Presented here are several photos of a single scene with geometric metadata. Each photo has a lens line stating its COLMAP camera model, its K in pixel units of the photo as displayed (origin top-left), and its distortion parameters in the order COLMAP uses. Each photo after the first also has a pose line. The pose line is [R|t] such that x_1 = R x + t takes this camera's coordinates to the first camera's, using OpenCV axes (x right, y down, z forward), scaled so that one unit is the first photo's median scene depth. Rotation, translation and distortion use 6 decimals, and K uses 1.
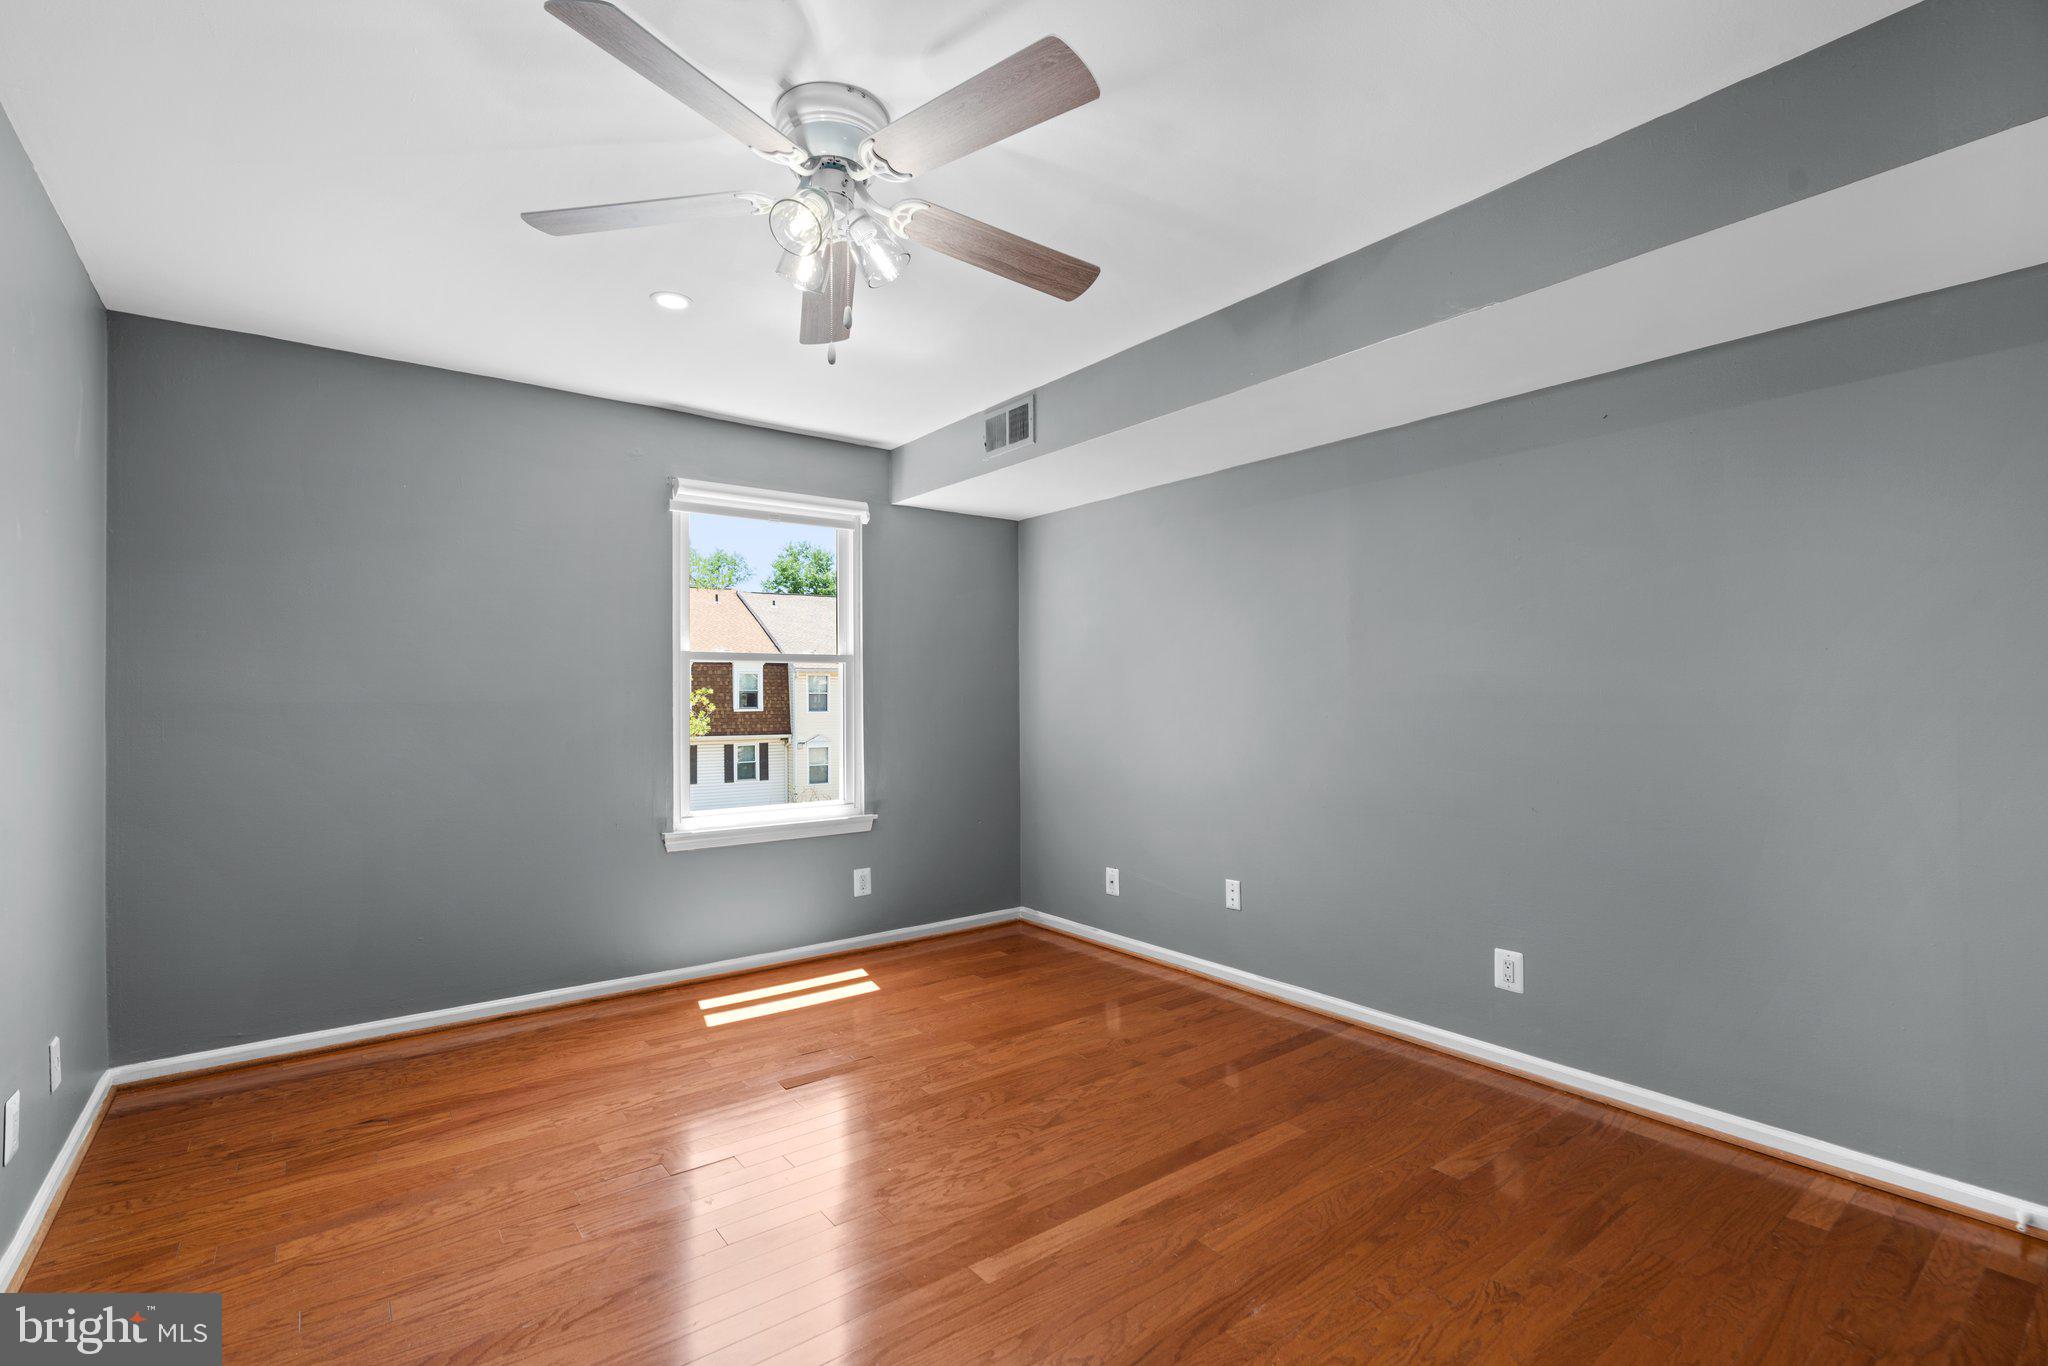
lens RADIAL K [[920.4, 0, 1028.1], [0, 920.4, 688.6], [0, 0, 1]] dist [-0.004291, 0.000996]
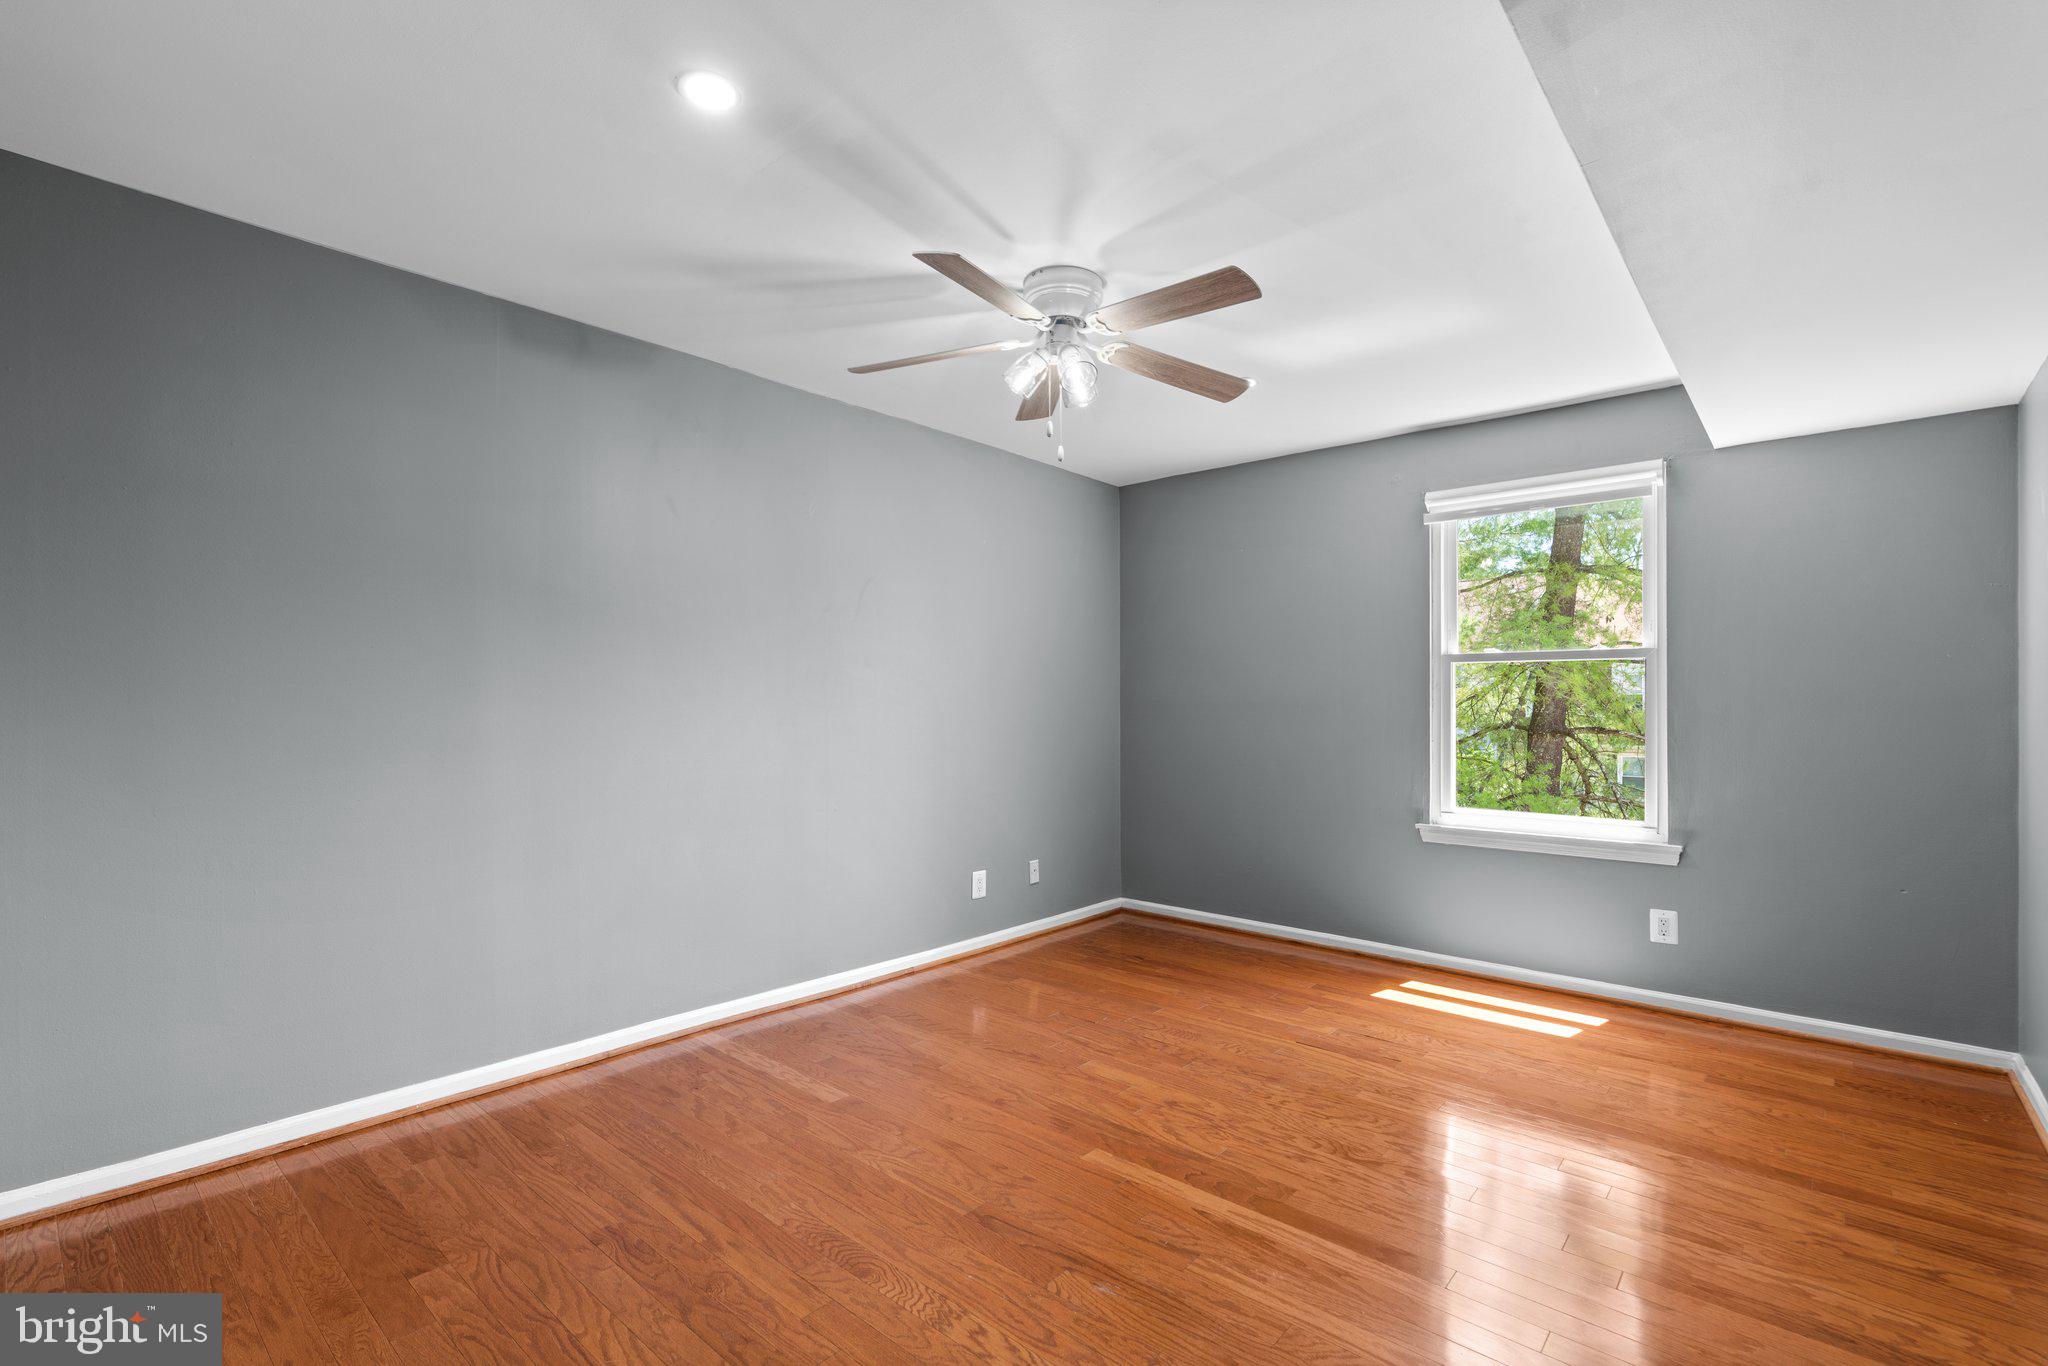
lens RADIAL K [[920.4, 0, 1028.1], [0, 920.4, 688.6], [0, 0, 1]] dist [-0.004291, 0.000996]
pose [[0.199312, -0.008628, -0.979898, 0.707746], [0.002613, 0.999962, -0.008273, 0.007836], [0.979933, -0.000911, 0.199327, 0.406674]]
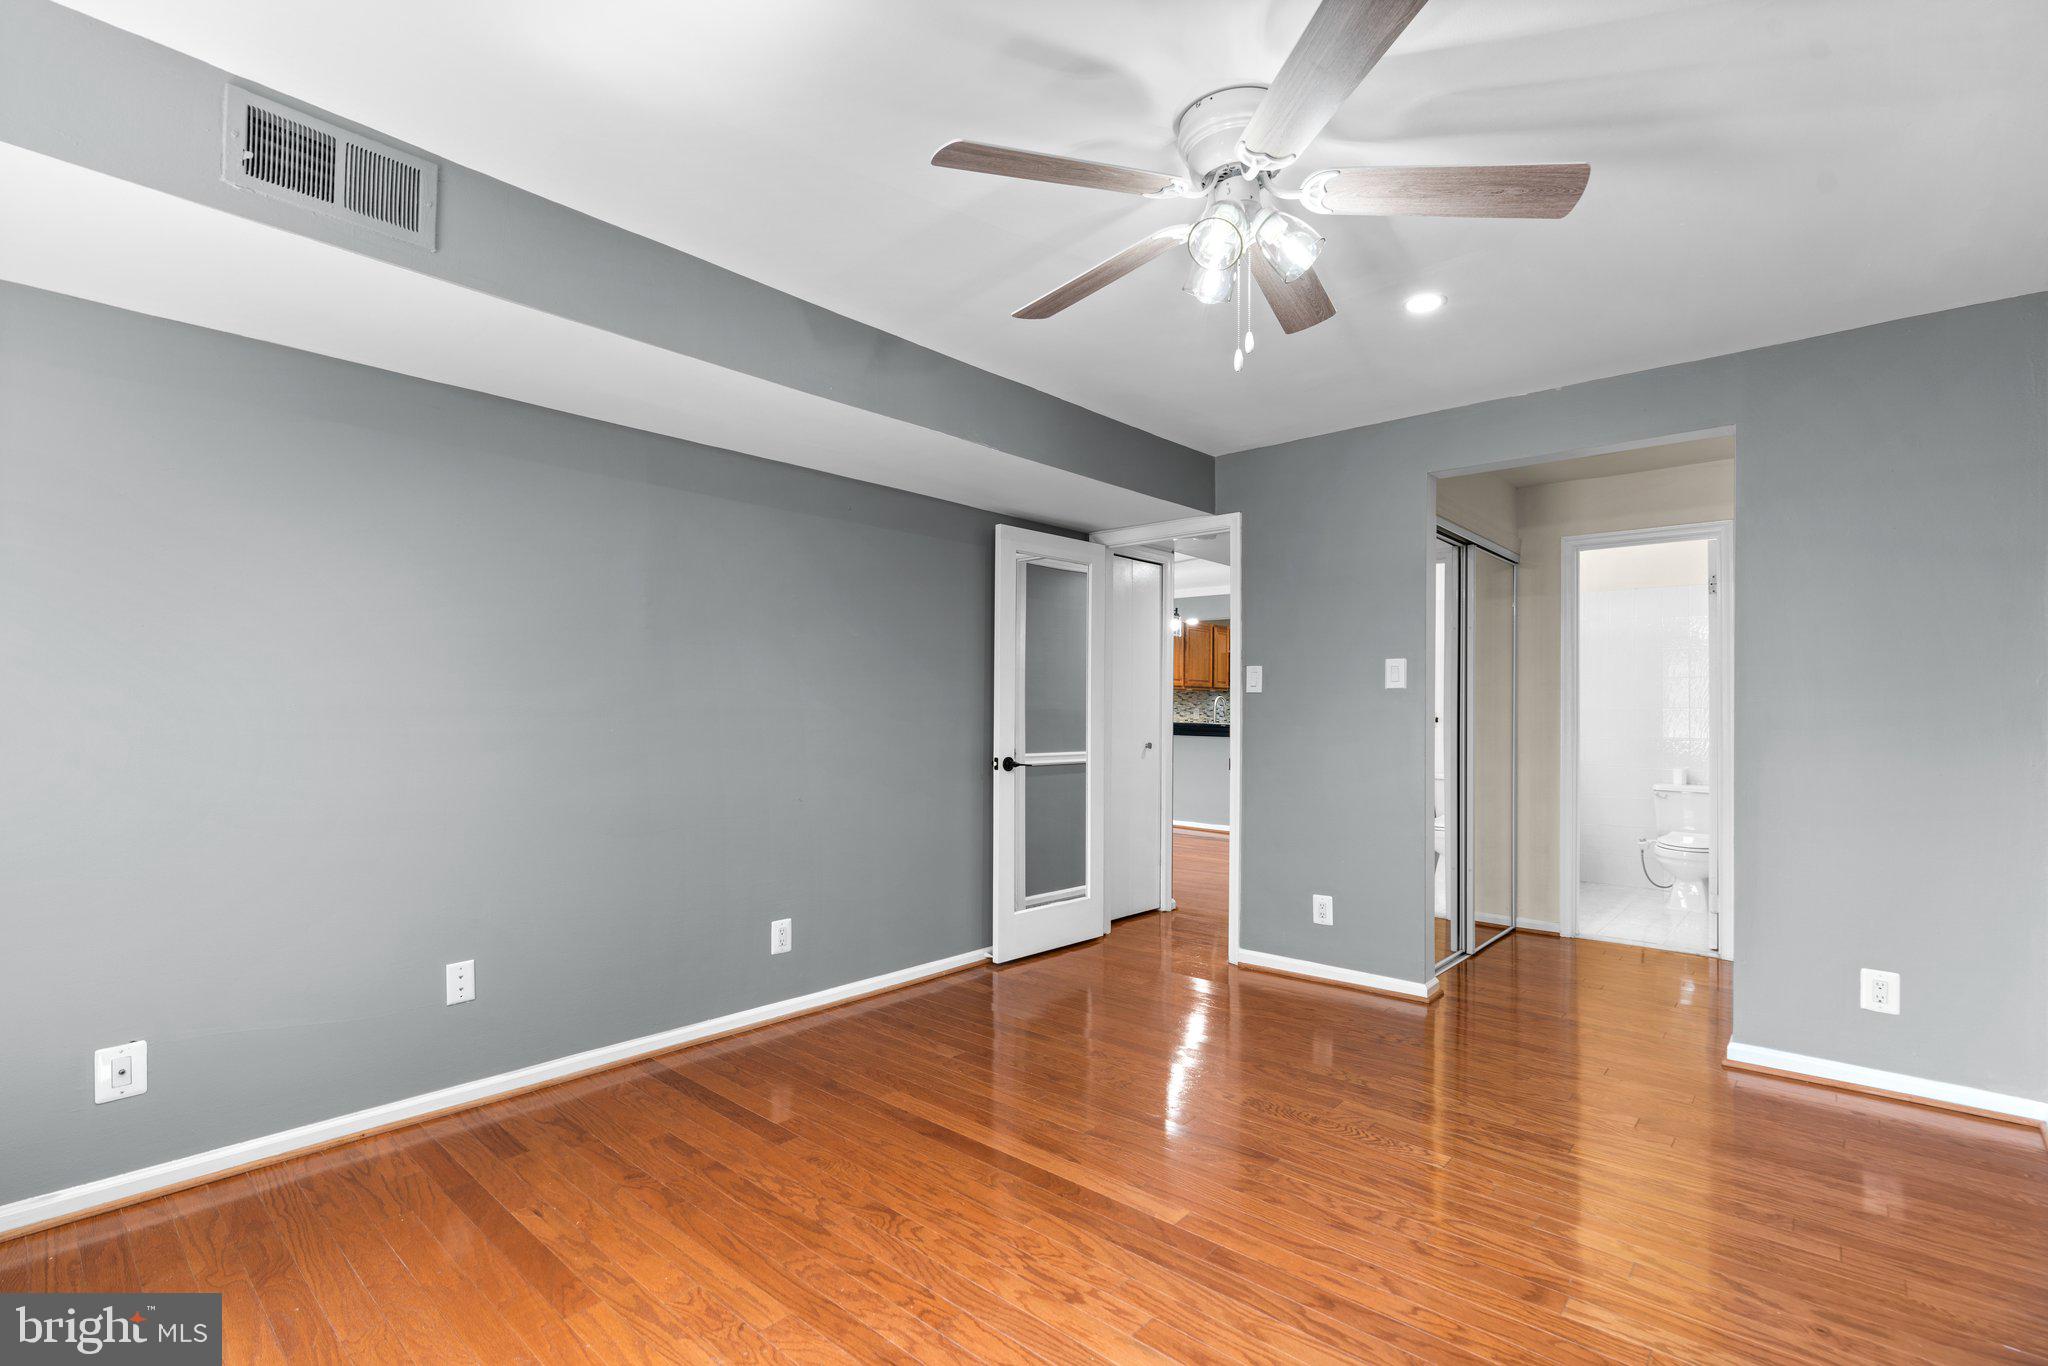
lens RADIAL K [[947.0, 0, 1024.9], [0, 947.0, 695.2], [0, 0, 1]] dist [-0.001579, 0.000069]
pose [[-0.185693, 0.023409, 0.982329, -0.712278], [-0.010424, 0.999613, -0.025791, 0.017981], [-0.982553, -0.015029, -0.185377, 0.858778]]
